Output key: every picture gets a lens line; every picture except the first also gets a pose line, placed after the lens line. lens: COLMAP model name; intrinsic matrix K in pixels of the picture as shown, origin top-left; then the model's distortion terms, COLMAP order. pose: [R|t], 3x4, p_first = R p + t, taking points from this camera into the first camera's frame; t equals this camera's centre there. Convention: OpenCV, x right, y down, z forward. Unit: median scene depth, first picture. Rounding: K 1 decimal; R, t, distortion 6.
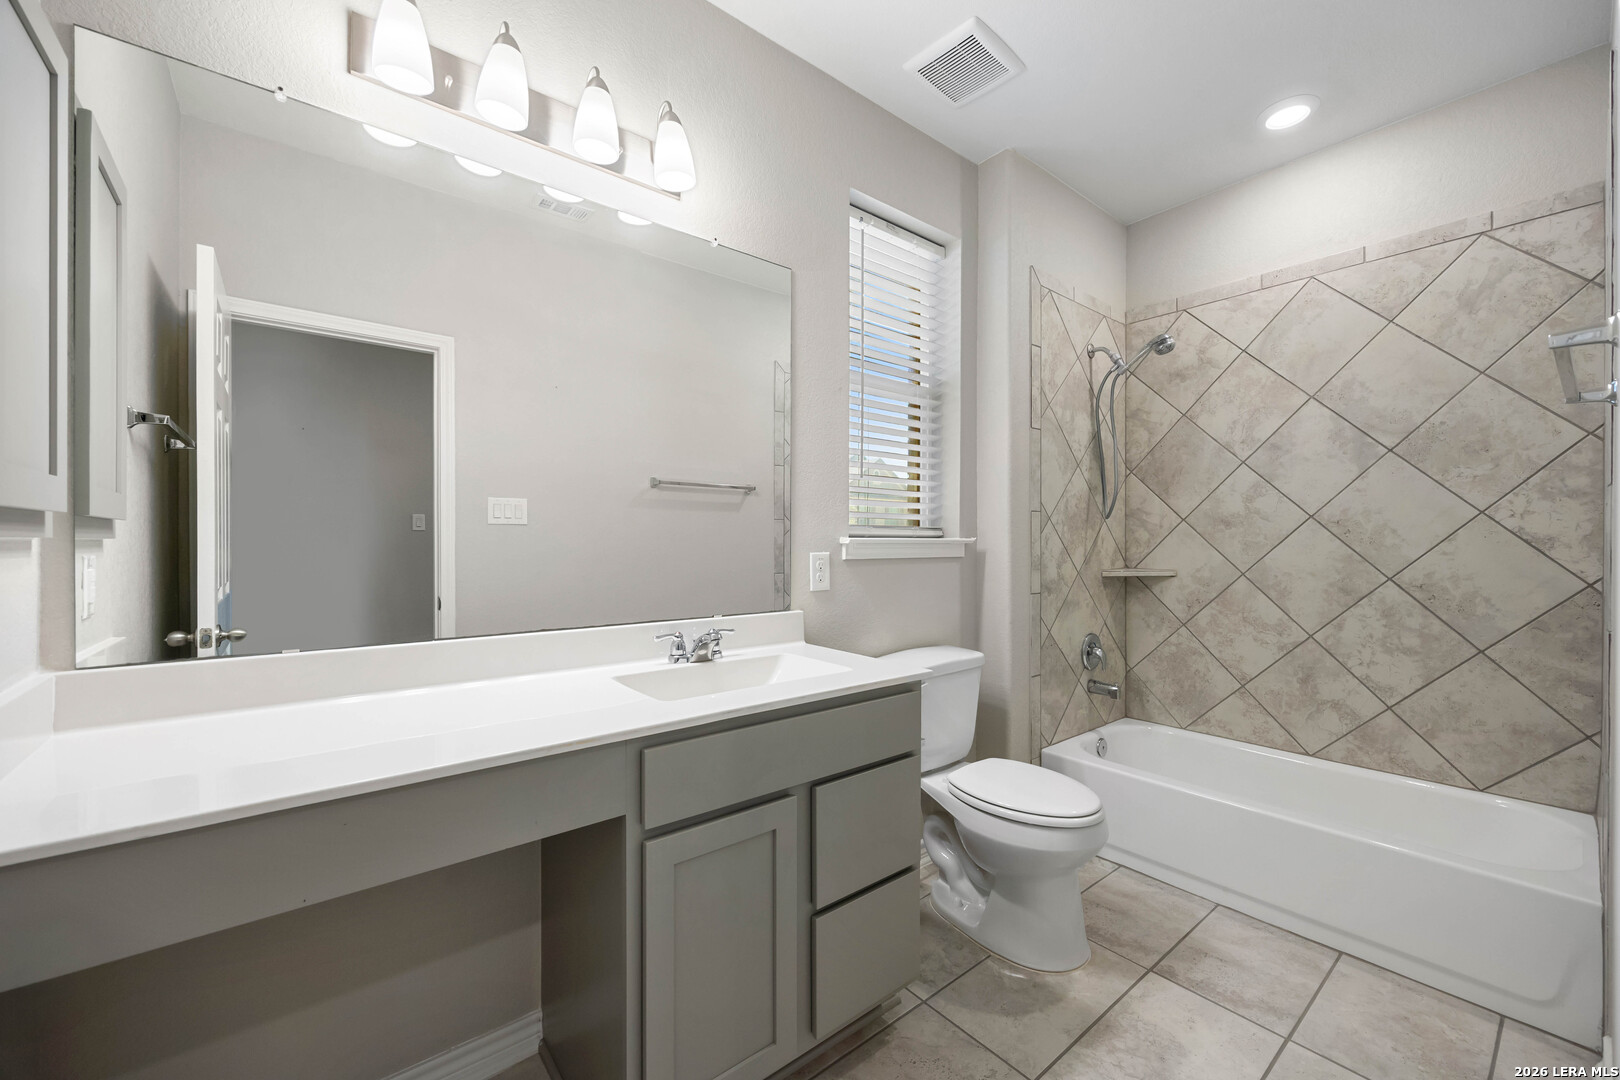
lens RADIAL K [[664.7, 0, 809.9], [0, 664.7, 542.7], [0, 0, 1]] dist [-0.002981, 0.000073]
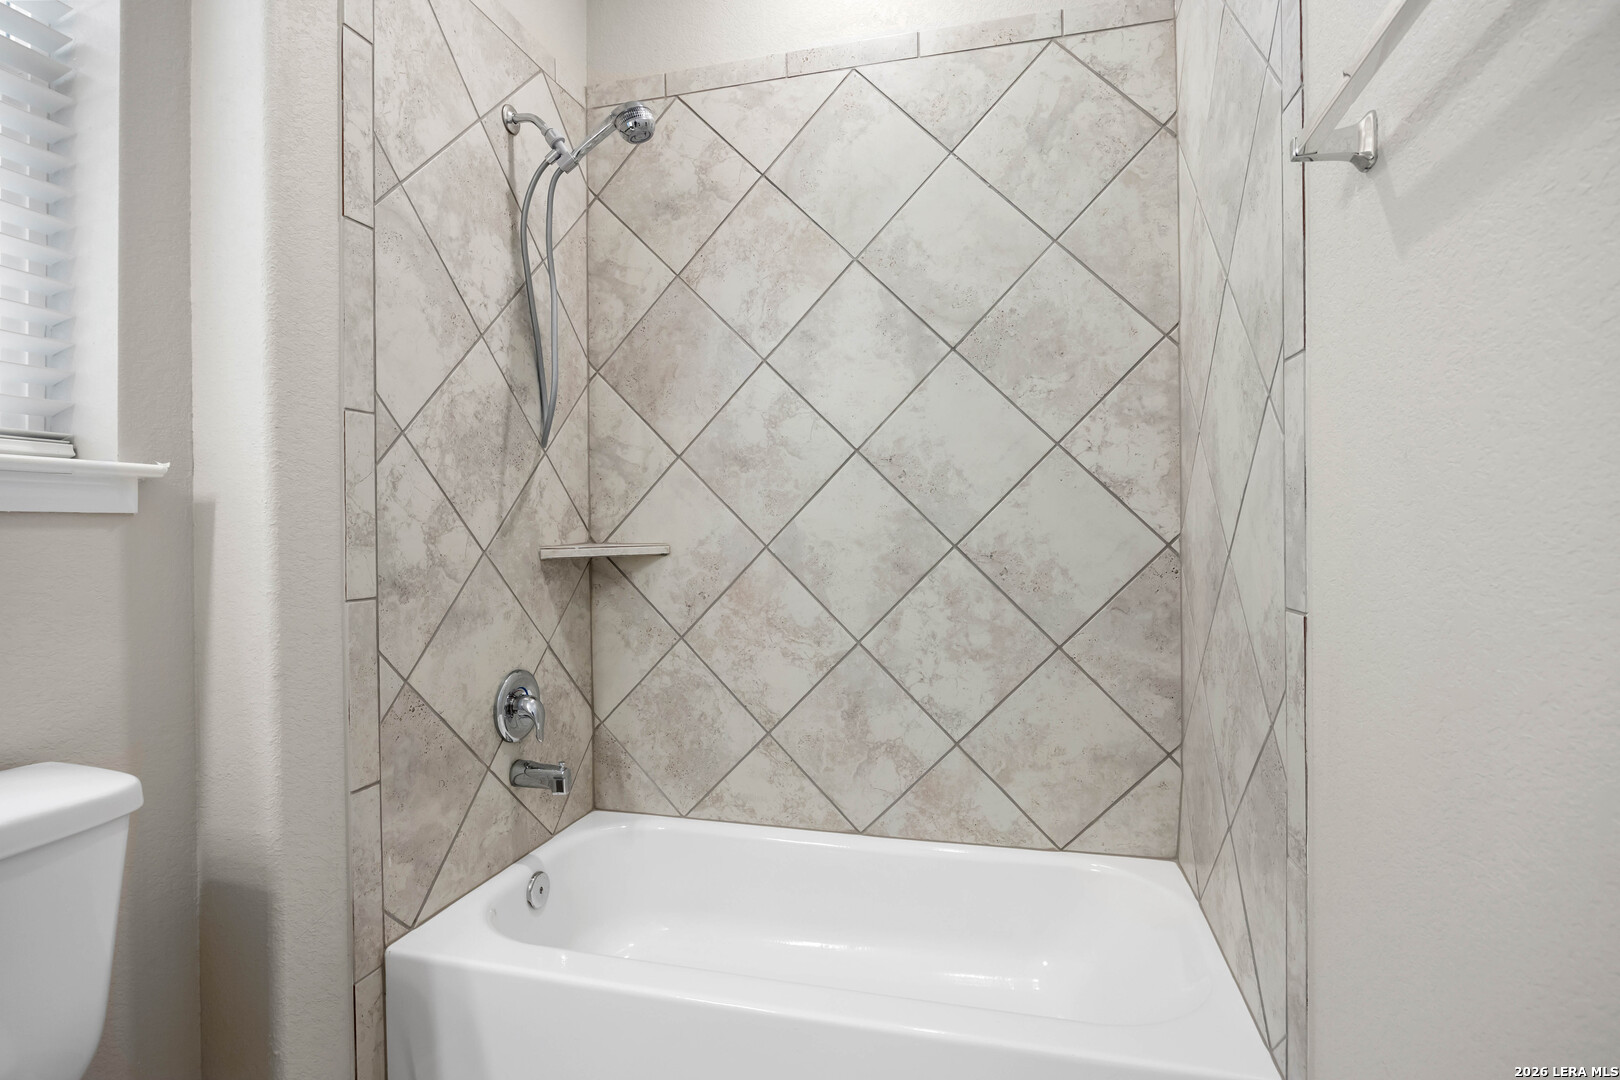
lens RADIAL K [[826.0, 0, 810.0], [0, 826.0, 540.0], [0, 0, 1]] dist [-0.002328, -0.000202]
pose [[0.817469, -0.016754, 0.575729, 0.267564], [0.011852, 0.999855, 0.012268, 0.034169], [-0.575850, -0.003205, 0.817549, 0.384813]]
